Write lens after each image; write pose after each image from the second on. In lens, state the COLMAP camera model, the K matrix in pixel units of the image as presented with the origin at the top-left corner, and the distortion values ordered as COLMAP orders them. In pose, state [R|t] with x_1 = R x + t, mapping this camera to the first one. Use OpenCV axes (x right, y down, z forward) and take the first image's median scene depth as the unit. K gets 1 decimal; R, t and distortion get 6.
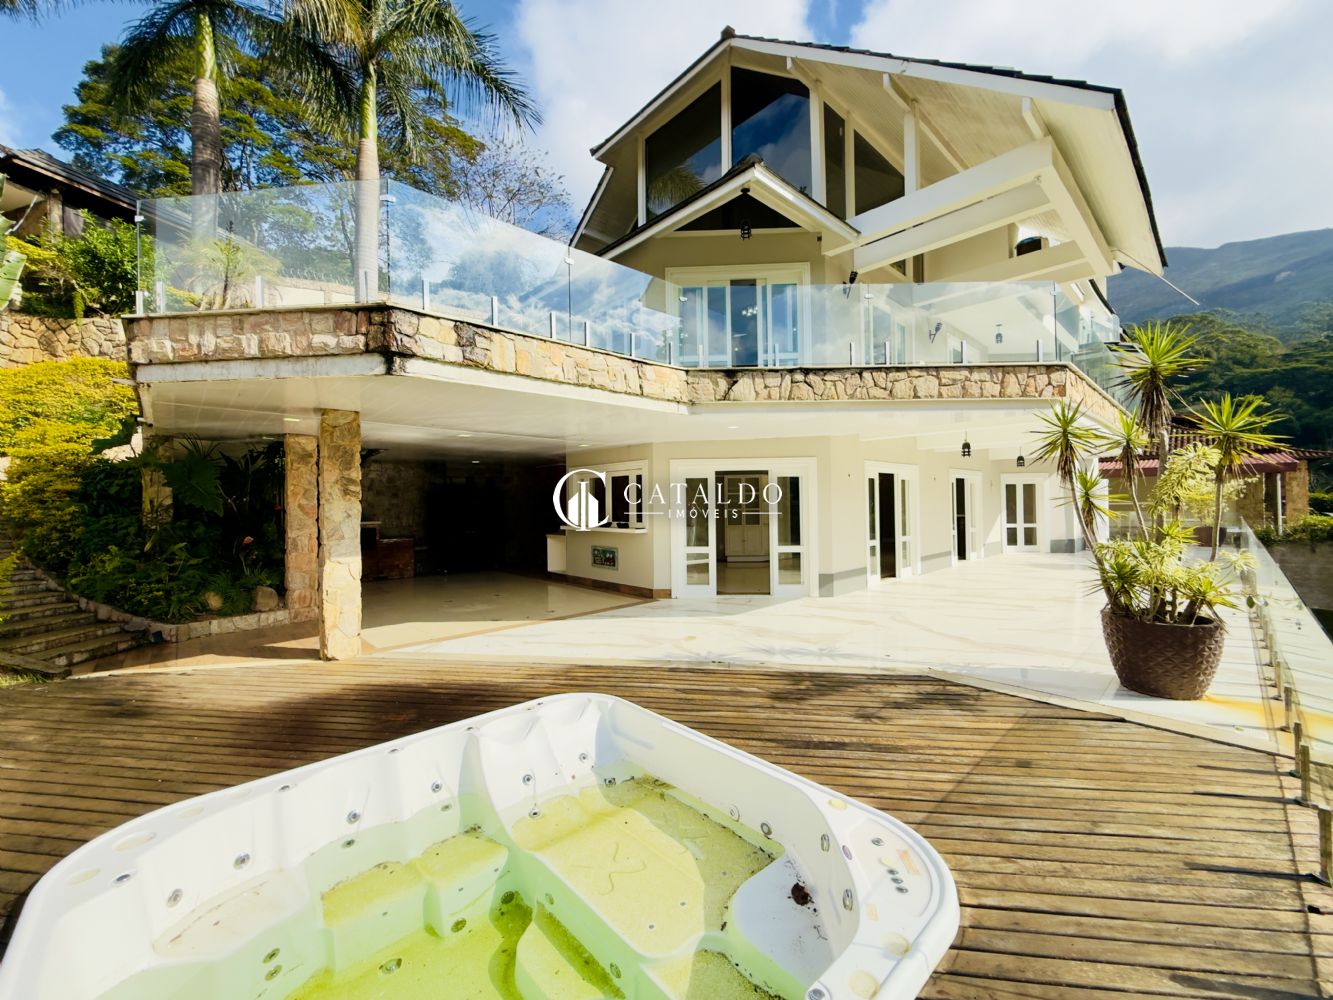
lens RADIAL K [[532.9, 0, 663.8], [0, 532.9, 499.2], [0, 0, 1]] dist [0.002552, -0.000062]
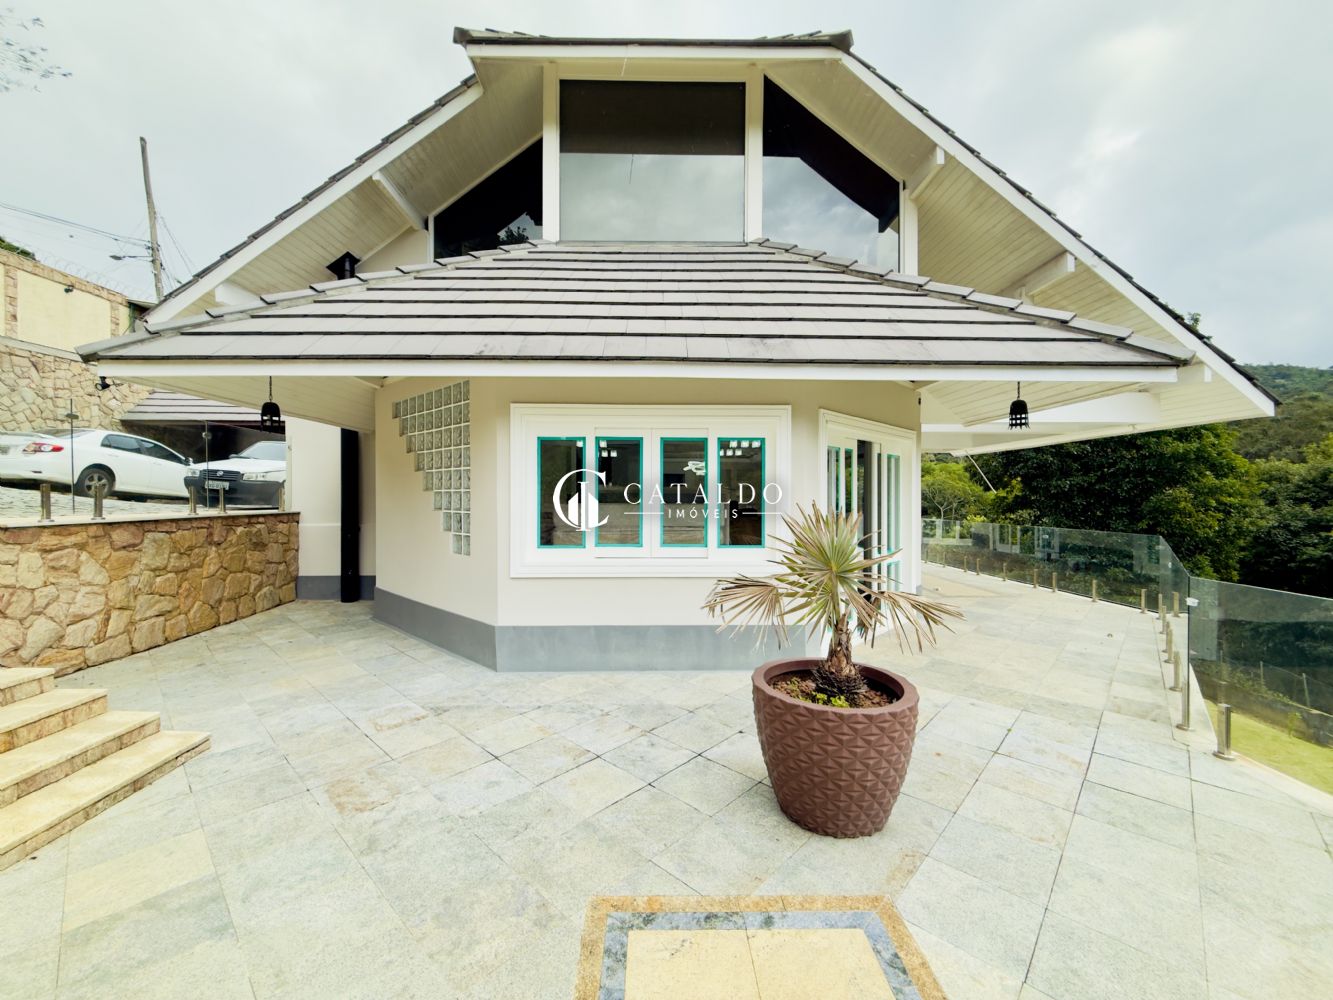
lens RADIAL K [[532.9, 0, 671.6], [0, 532.9, 498.1], [0, 0, 1]] dist [0.002552, -0.000062]
pose [[0.663156, 0.014825, 0.748334, -0.657755], [-0.017068, 0.999843, -0.004682, -0.449112], [-0.748286, -0.009667, 0.663305, 1.001833]]
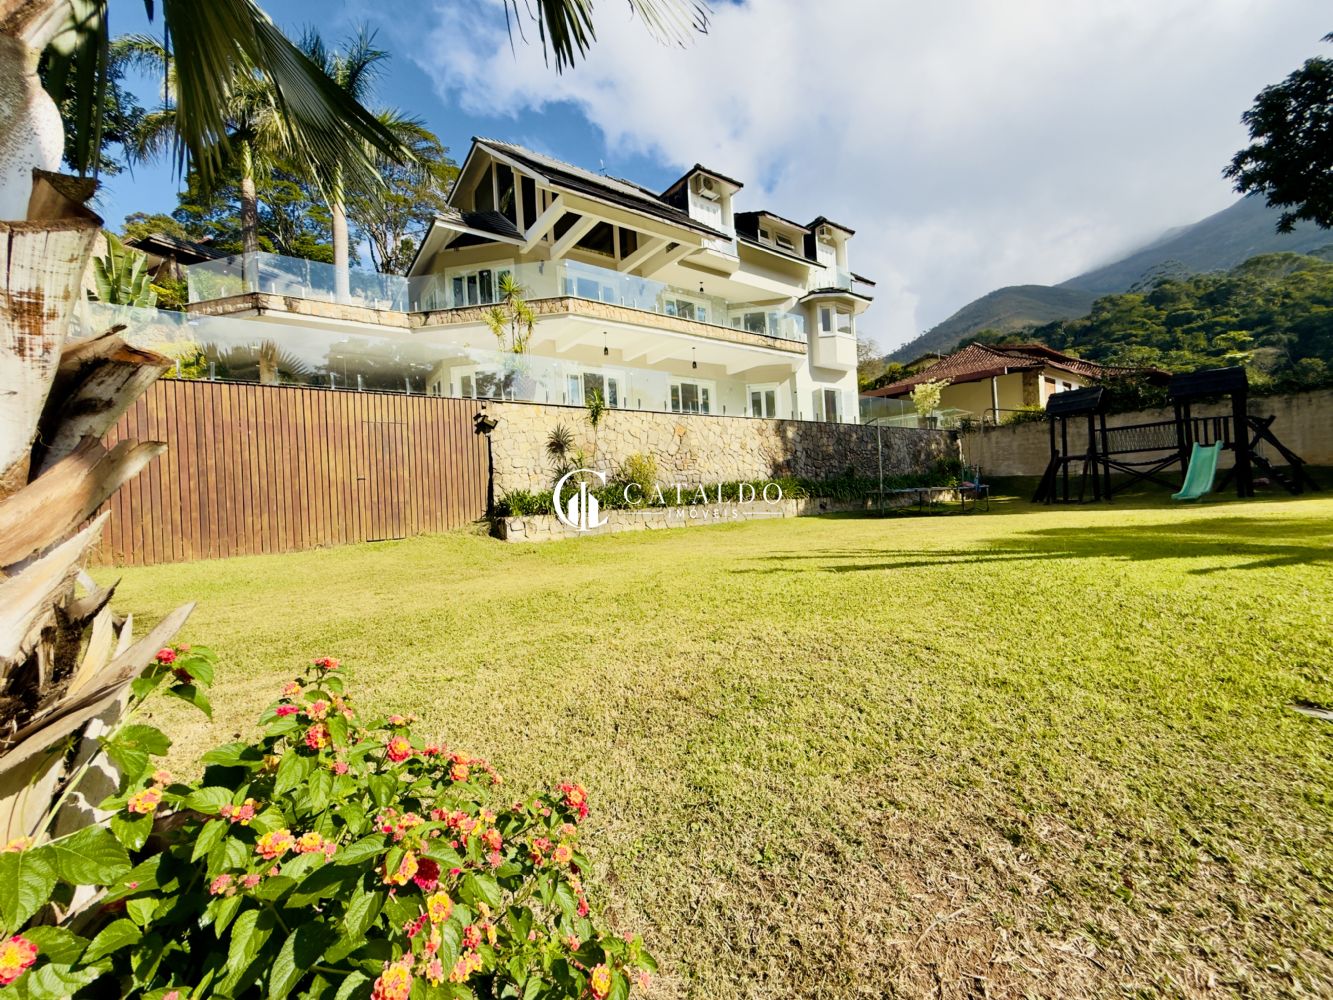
lens RADIAL K [[532.9, 0, 663.9], [0, 532.9, 494.8], [0, 0, 1]] dist [0.002552, -0.000062]
pose [[0.991000, -0.040369, -0.127630, 1.337821], [0.040906, 0.999162, 0.001586, 0.555534], [0.127458, -0.006793, 0.991821, -1.096062]]
